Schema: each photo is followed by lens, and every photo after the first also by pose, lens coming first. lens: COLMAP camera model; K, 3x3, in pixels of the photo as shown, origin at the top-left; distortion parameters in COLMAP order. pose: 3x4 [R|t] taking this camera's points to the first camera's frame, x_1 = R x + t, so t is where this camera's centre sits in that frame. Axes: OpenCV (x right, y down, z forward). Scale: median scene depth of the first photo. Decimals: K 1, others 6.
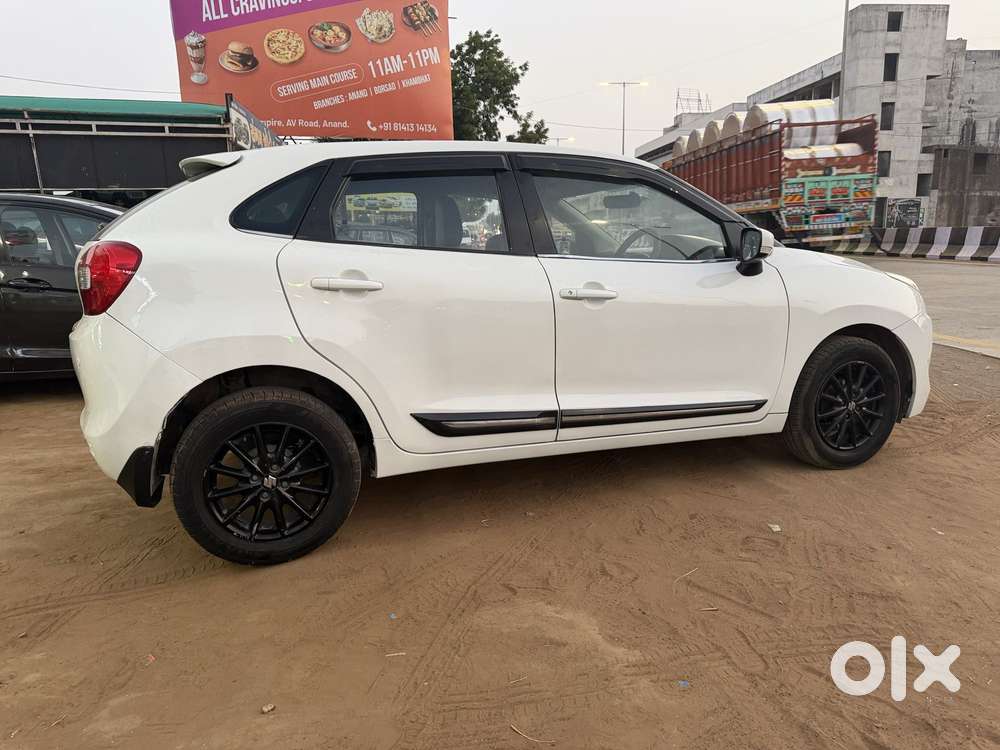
lens RADIAL K [[712.0, 0, 502.9], [0, 712.0, 380.1], [0, 0, 1]] dist [0.028950, -0.032096]
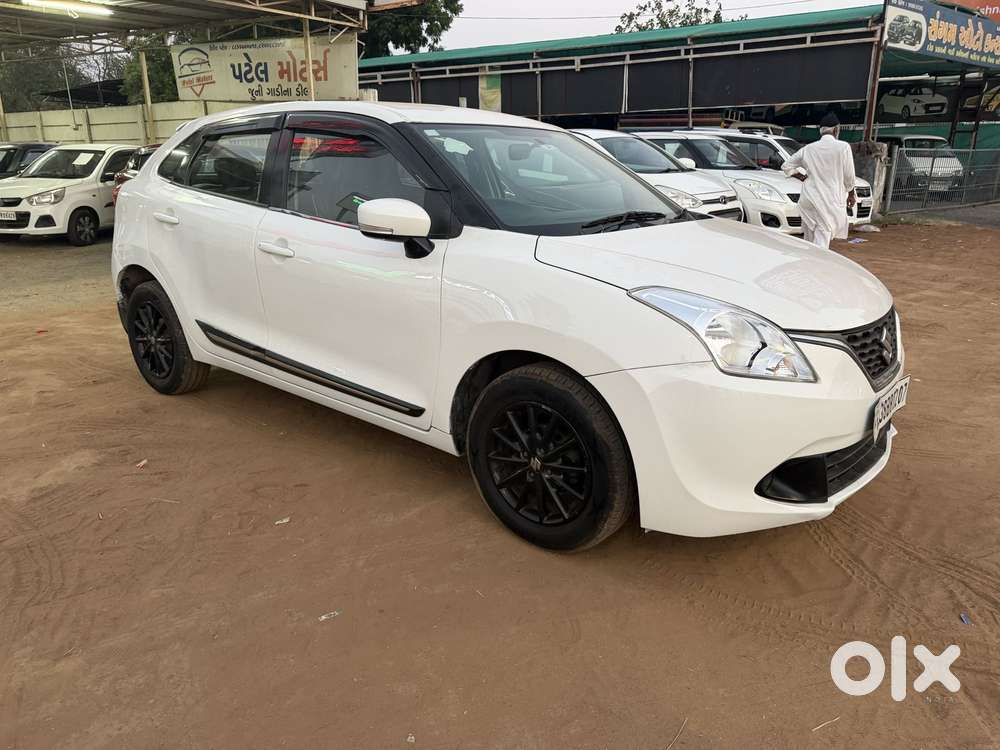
lens RADIAL K [[719.6, 0, 500.8], [0, 719.6, 367.3], [0, 0, 1]] dist [0.025728, -0.022797]
pose [[0.512243, 0.268162, -0.815902, 0.253944], [-0.181638, 0.962341, 0.202255, -0.047751], [0.839414, 0.044595, 0.541661, 0.143809]]
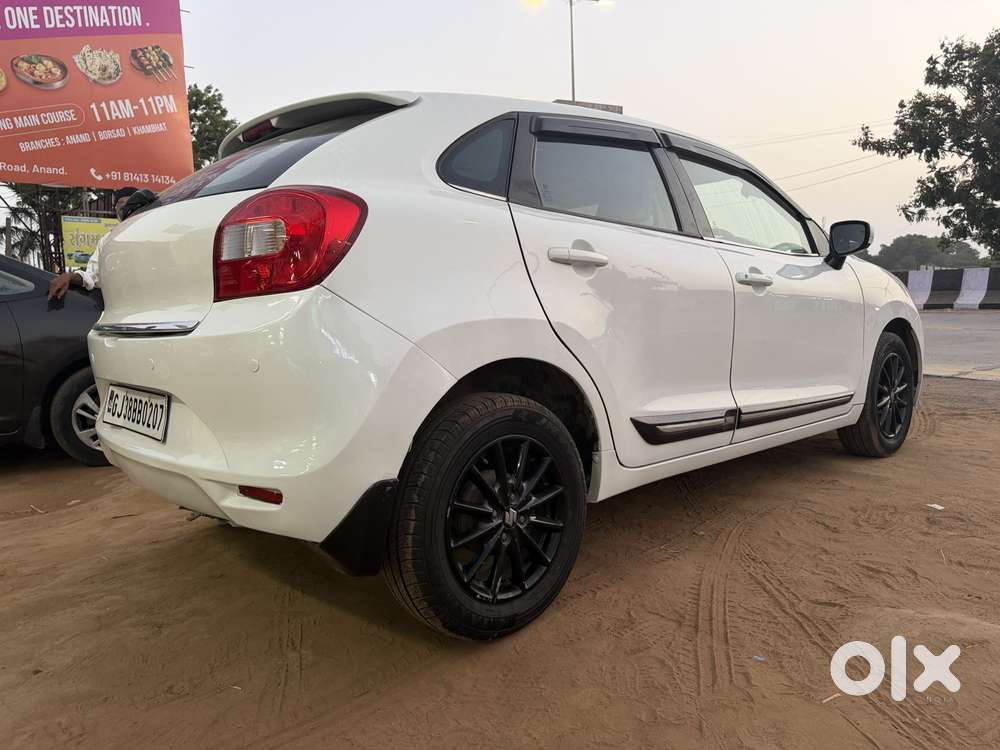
lens RADIAL K [[711.9, 0, 500.0], [0, 711.9, 375.0], [0, 0, 1]] dist [0.042008, -0.028975]
pose [[0.930560, -0.052816, 0.362309, -0.107086], [0.088106, 0.992766, -0.081571, 0.009957], [-0.355380, 0.107828, 0.928482, 0.054322]]
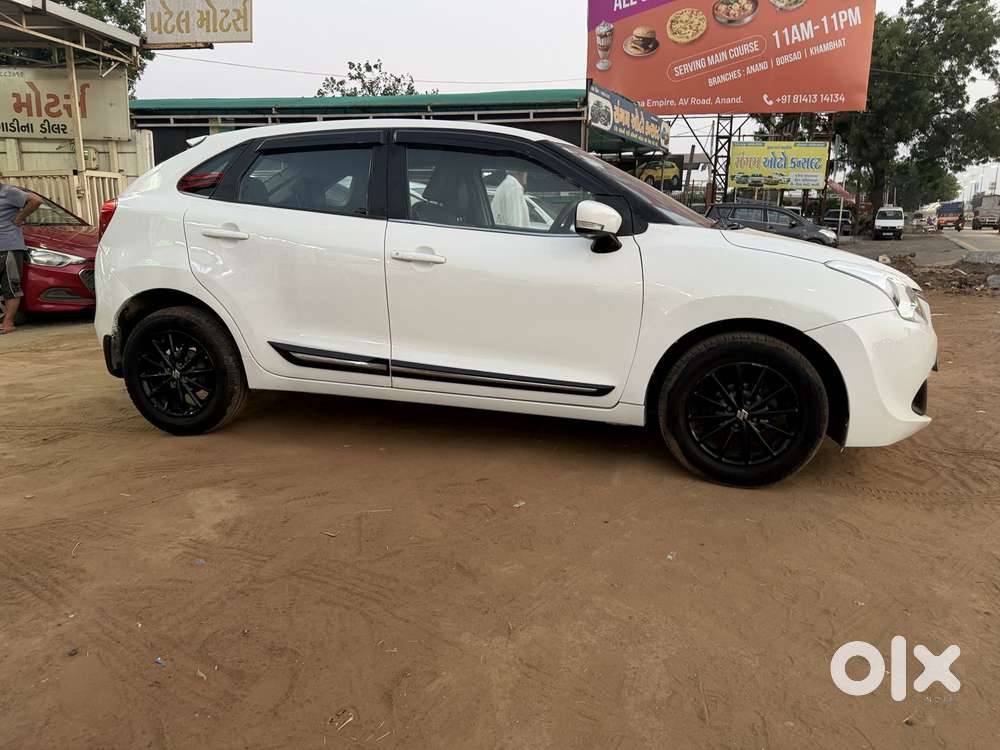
lens RADIAL K [[719.6, 0, 500.8], [0, 719.6, 367.3], [0, 0, 1]] dist [0.025728, -0.022797]
pose [[0.829000, 0.144604, -0.540231, 0.175255], [-0.140260, 0.988879, 0.049462, -0.005353], [0.541375, 0.034768, 0.840062, 0.030130]]
